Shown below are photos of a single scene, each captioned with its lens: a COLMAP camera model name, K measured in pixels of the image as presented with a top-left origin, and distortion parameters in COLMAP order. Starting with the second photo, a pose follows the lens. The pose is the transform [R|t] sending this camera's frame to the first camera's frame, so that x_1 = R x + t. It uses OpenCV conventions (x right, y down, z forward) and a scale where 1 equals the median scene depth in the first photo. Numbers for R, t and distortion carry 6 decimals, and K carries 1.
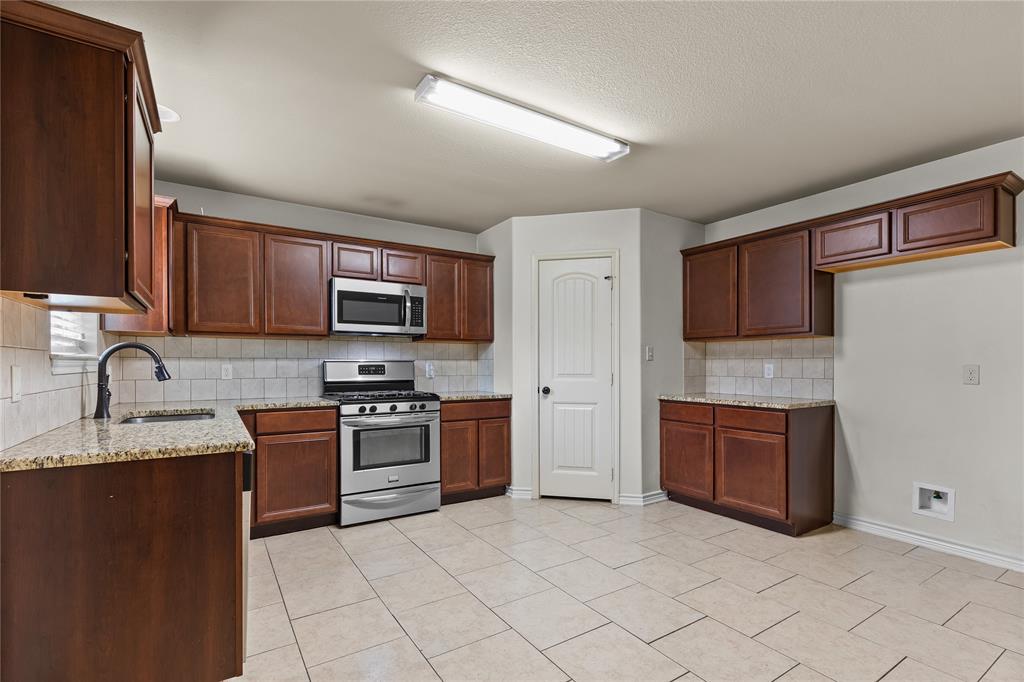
lens RADIAL K [[473.9, 0, 511.1], [0, 473.9, 361.6], [0, 0, 1]] dist [0.011267, -0.000258]
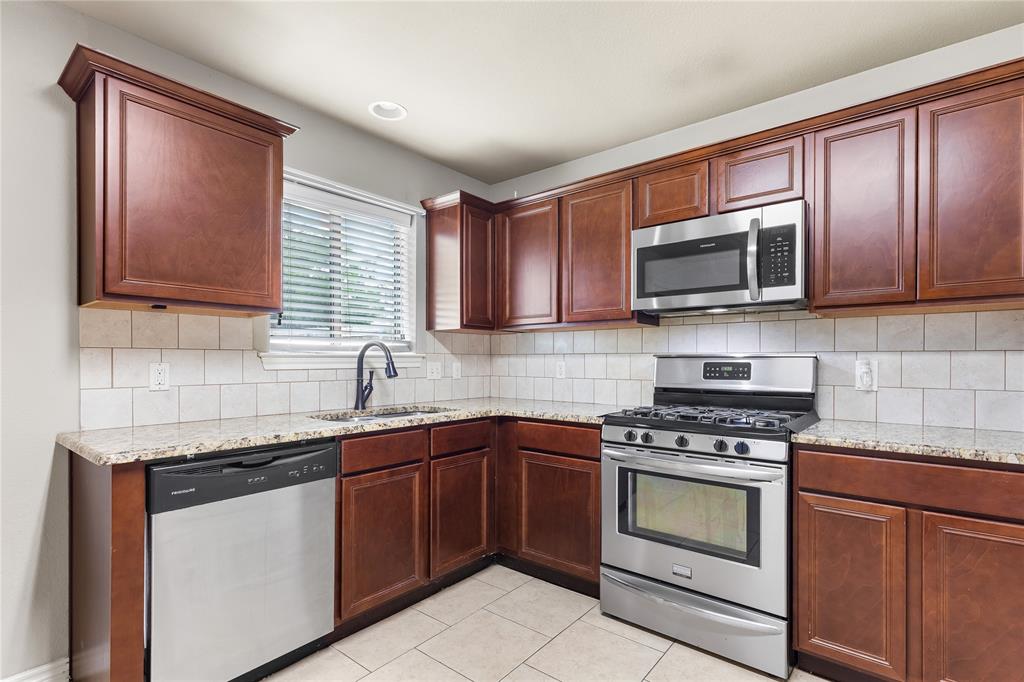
lens RADIAL K [[485.7, 0, 514.9], [0, 485.7, 362.1], [0, 0, 1]] dist [0.001970, 0.000035]
pose [[0.317095, 0.002083, -0.948392, 0.206295], [0.003313, 0.999989, 0.003304, 0.003238], [0.948388, -0.004190, 0.317085, 0.598640]]
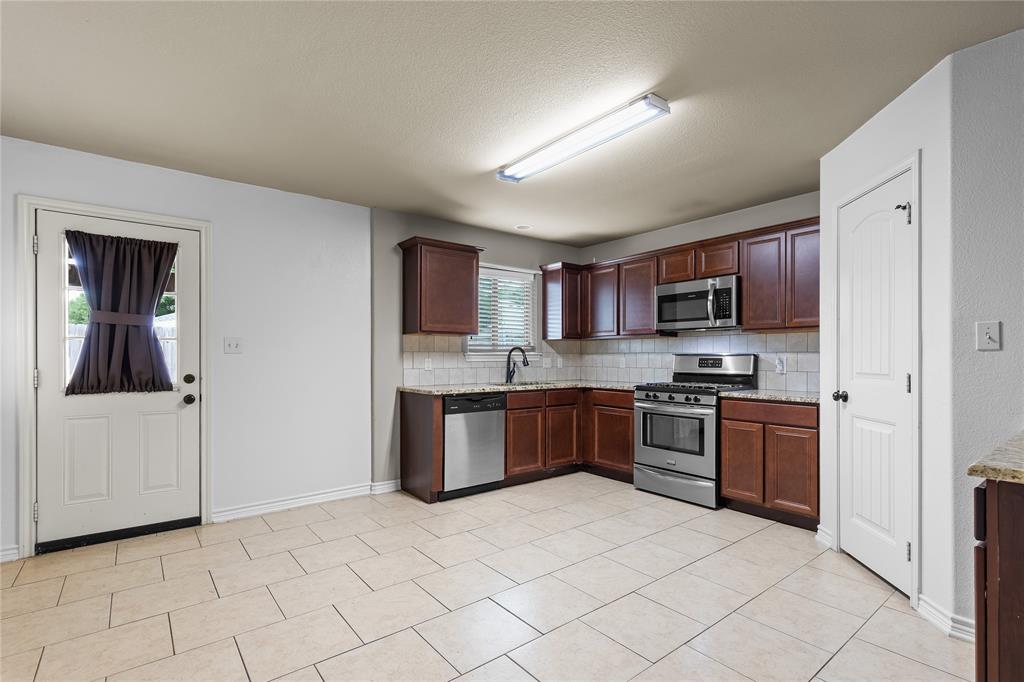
lens RADIAL K [[476.8, 0, 514.7], [0, 476.8, 357.0], [0, 0, 1]] dist [0.008073, -0.000228]
pose [[0.103352, -0.000741, -0.994645, 0.757979], [0.003981, 0.999992, -0.000331, 0.002591], [0.994637, -0.003925, 0.103355, 0.492569]]
